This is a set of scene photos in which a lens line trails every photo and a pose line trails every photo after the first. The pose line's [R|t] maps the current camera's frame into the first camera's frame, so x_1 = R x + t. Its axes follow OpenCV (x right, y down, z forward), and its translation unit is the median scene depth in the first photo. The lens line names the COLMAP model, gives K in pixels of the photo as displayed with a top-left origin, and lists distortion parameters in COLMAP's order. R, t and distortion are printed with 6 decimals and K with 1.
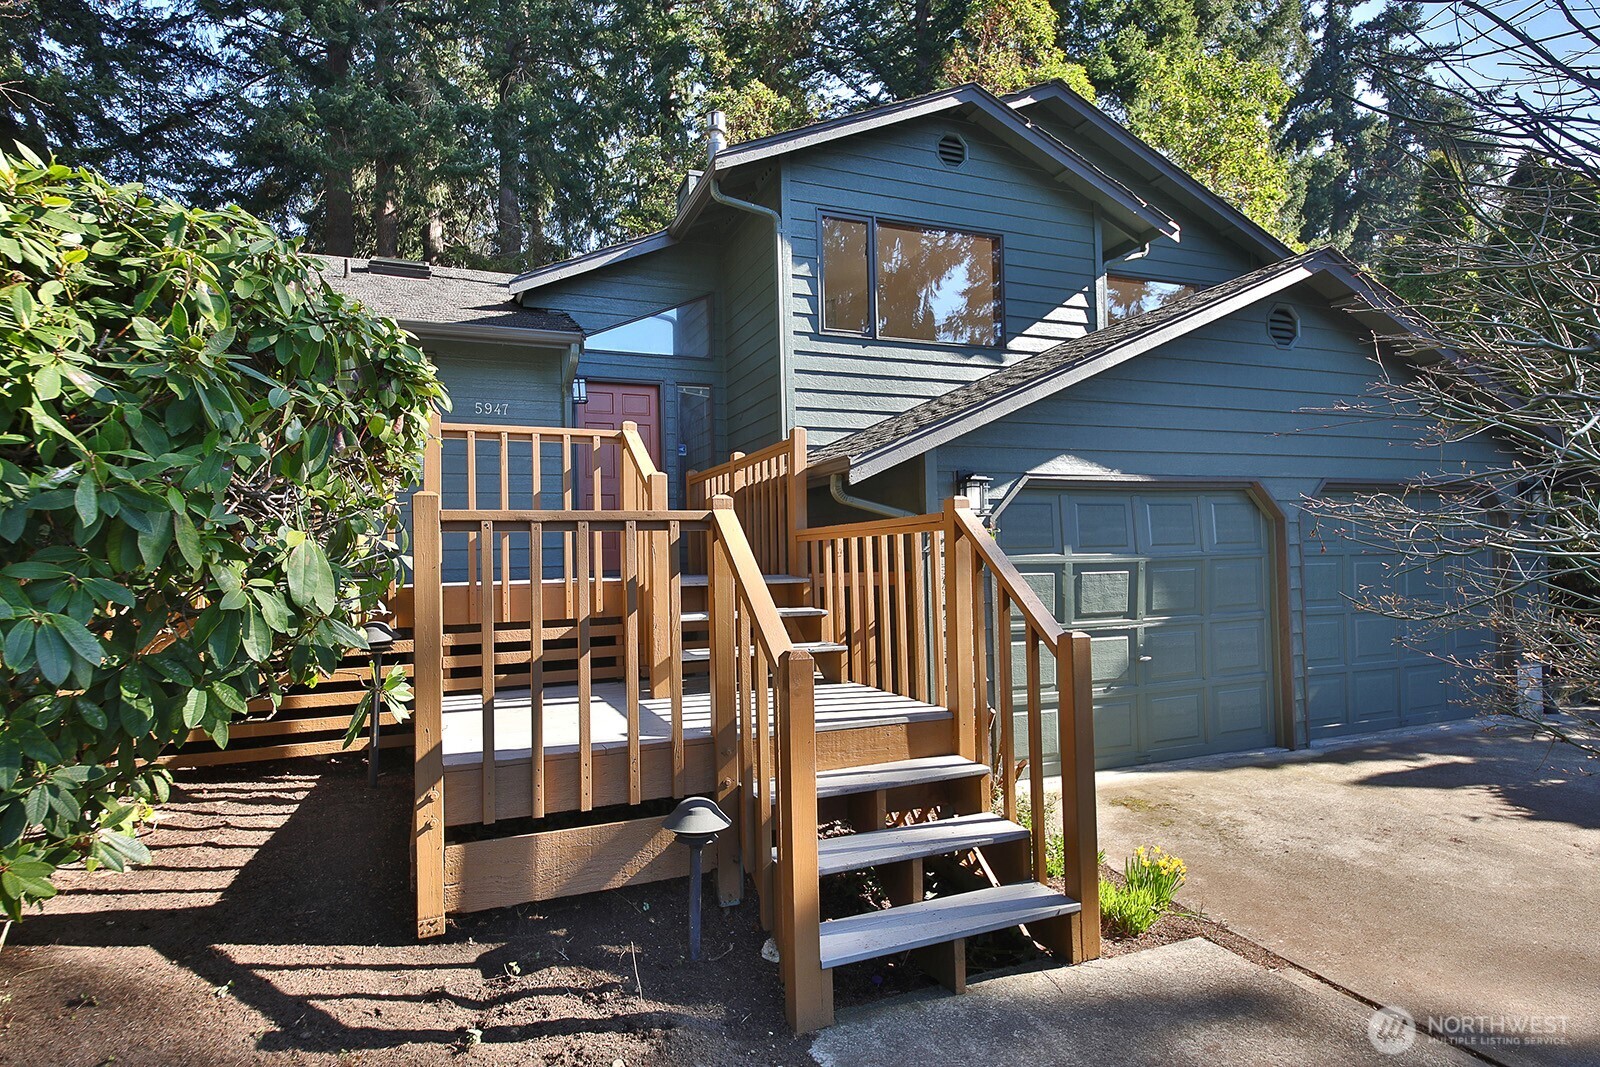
lens RADIAL K [[867.8, 0, 800.0], [0, 867.8, 533.5], [0, 0, 1]] dist [-0.000737, -0.000295]
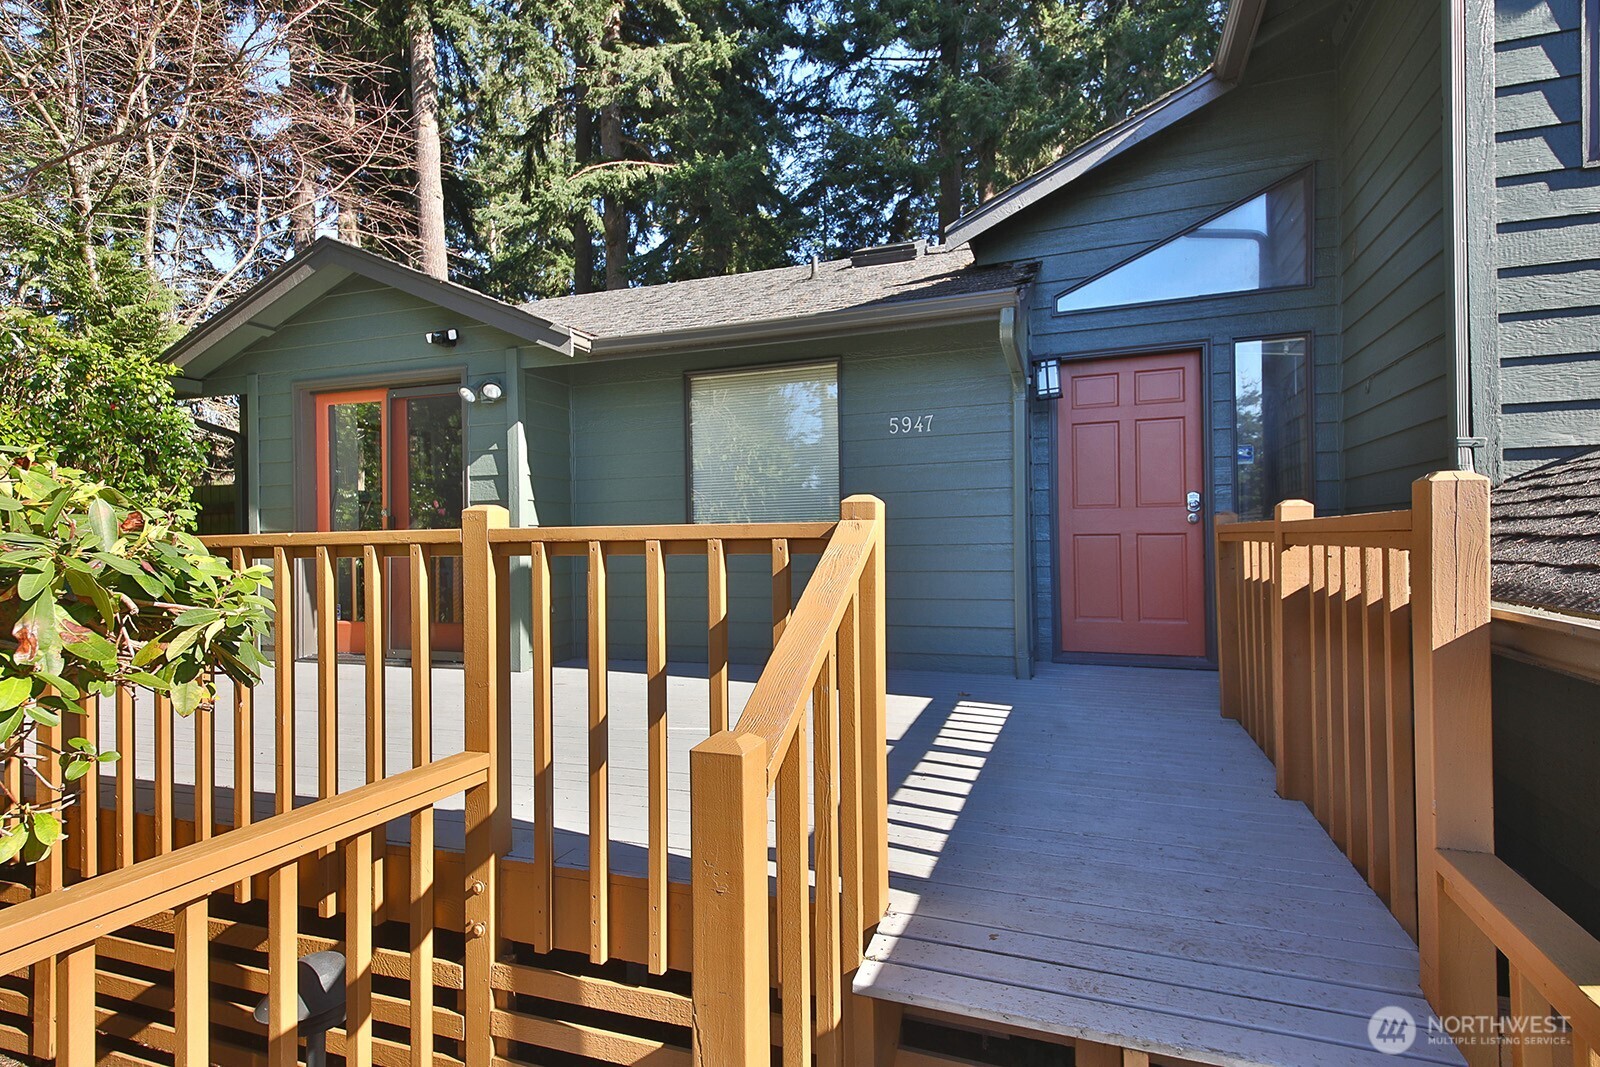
lens RADIAL K [[797.8, 0, 803.9], [0, 797.8, 517.4], [0, 0, 1]] dist [0.016093, 0.000084]
pose [[0.722572, -0.001404, -0.691295, 0.019746], [0.023443, 0.999473, 0.022474, -0.080885], [0.690898, -0.032445, 0.722224, 0.450105]]
